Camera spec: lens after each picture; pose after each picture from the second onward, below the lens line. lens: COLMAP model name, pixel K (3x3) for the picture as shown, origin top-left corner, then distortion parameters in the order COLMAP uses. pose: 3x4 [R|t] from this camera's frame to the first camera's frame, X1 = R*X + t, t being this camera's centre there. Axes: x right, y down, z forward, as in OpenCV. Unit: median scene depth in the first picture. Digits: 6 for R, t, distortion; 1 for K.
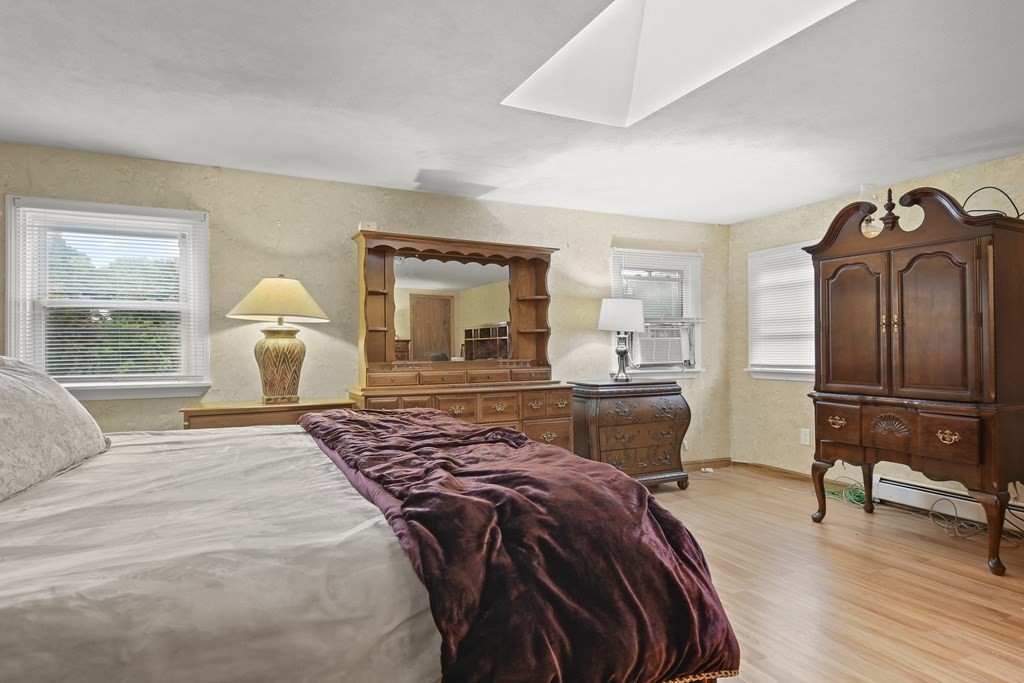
lens RADIAL K [[574.5, 0, 512.0], [0, 574.5, 341.5], [0, 0, 1]] dist [0.061623, 0.000055]
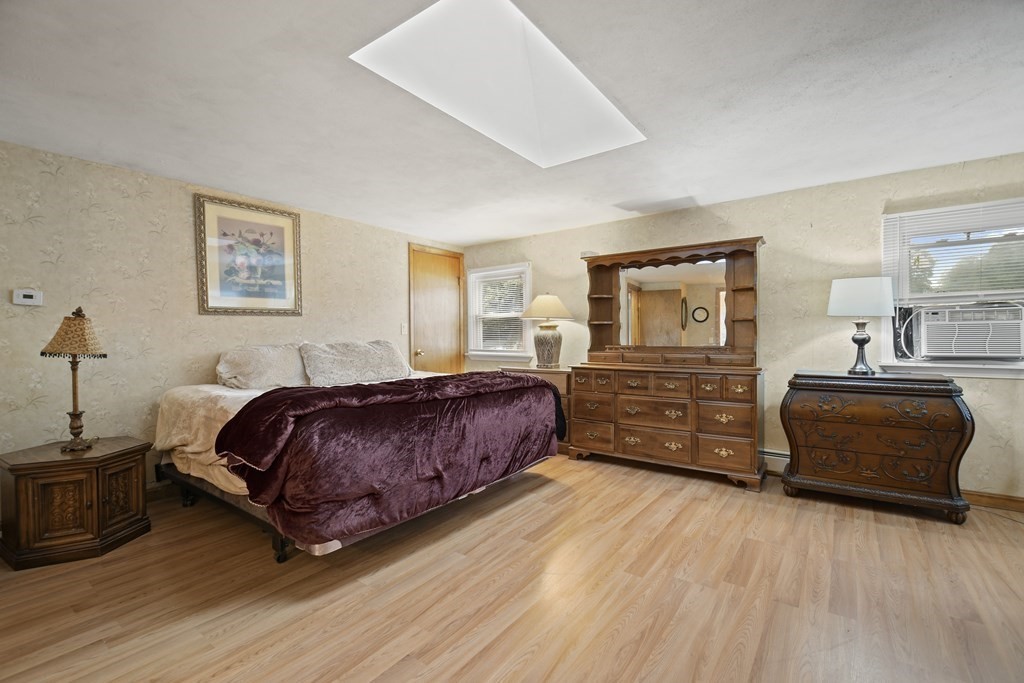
lens RADIAL K [[452.8, 0, 506.5], [0, 452.8, 343.6], [0, 0, 1]] dist [0.027029, -0.020827]
pose [[0.455466, 0.015496, -0.890118, 0.583975], [0.012956, 0.999627, 0.024032, 0.000509], [0.890159, -0.022478, 0.455096, 0.236286]]
